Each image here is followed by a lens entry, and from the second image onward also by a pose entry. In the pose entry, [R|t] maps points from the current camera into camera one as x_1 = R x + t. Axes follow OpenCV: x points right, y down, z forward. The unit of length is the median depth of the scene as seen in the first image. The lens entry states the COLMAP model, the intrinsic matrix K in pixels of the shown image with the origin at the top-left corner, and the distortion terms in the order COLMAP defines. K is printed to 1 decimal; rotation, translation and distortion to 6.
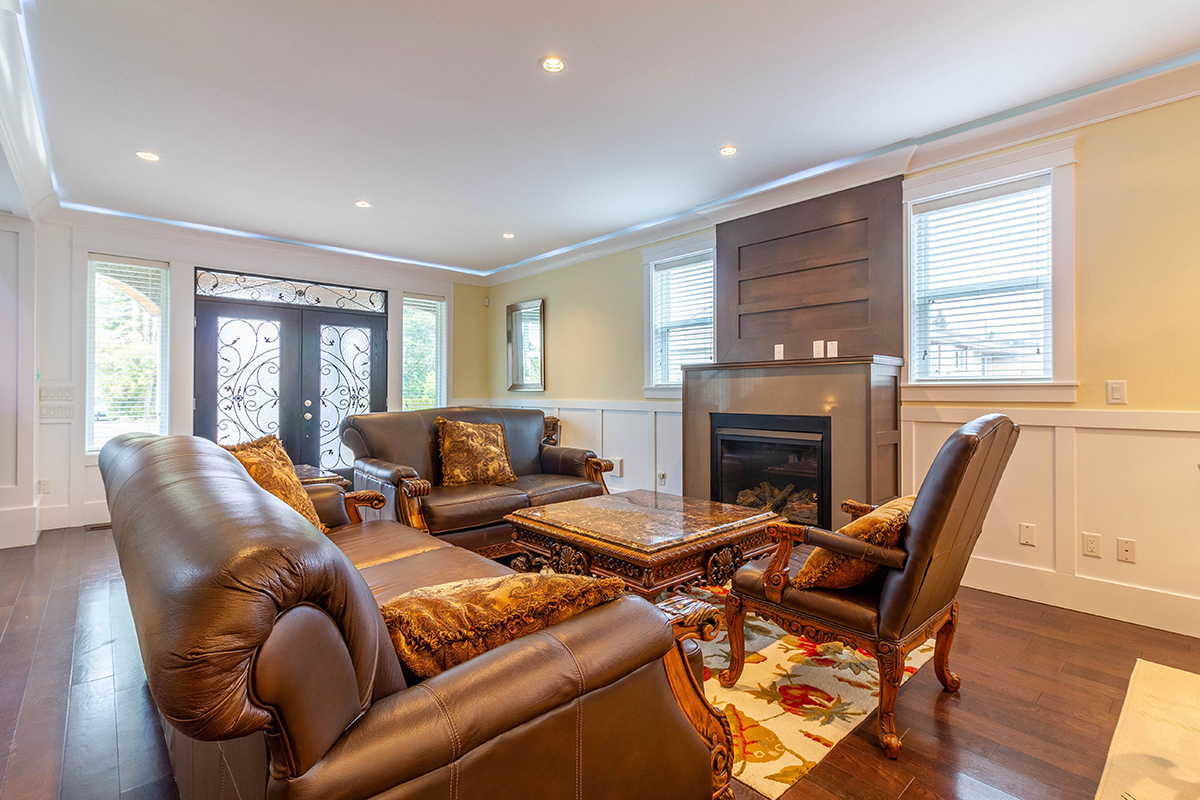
lens RADIAL K [[563.8, 0, 597.4], [0, 563.8, 390.8], [0, 0, 1]] dist [-0.001540, 0.000640]
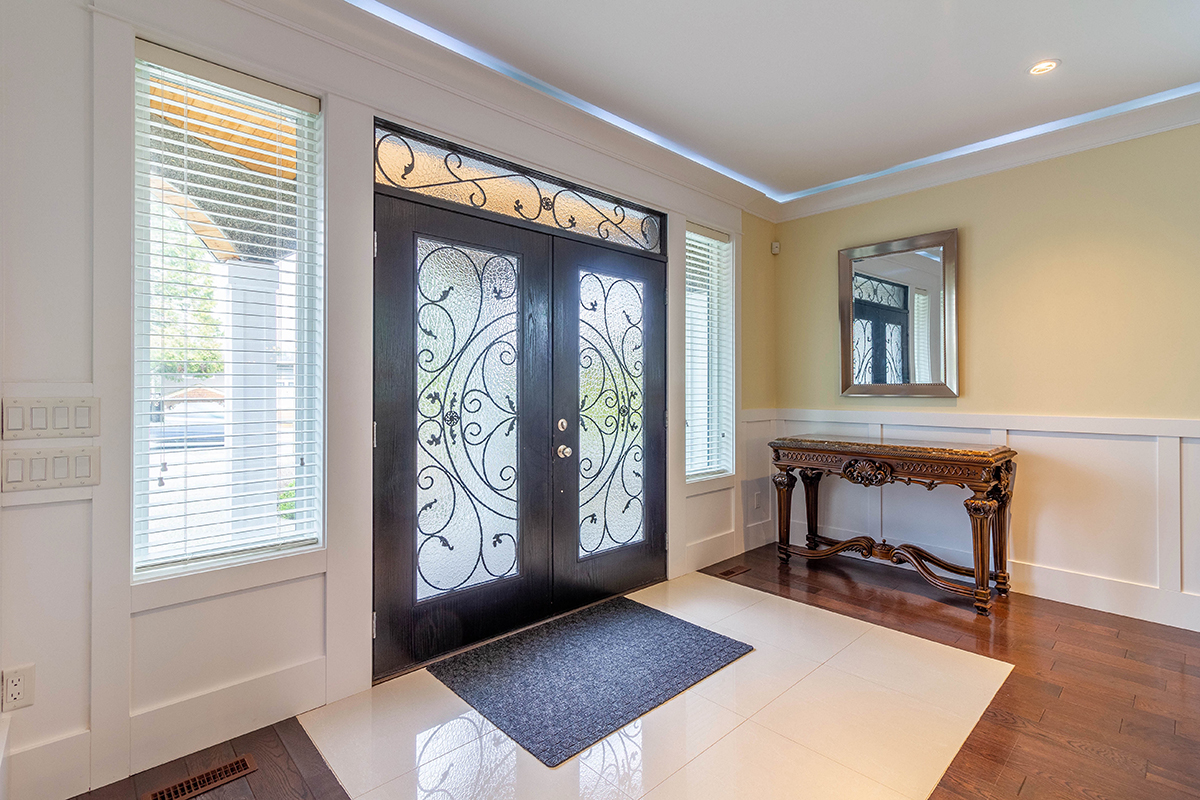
lens RADIAL K [[563.8, 0, 608.0], [0, 563.8, 391.6], [0, 0, 1]] dist [-0.001540, 0.000640]
pose [[0.999808, -0.000524, 0.019573, -0.473535], [0.000377, 0.999972, 0.007527, -0.011019], [-0.019577, -0.007518, 0.999780, 0.490477]]
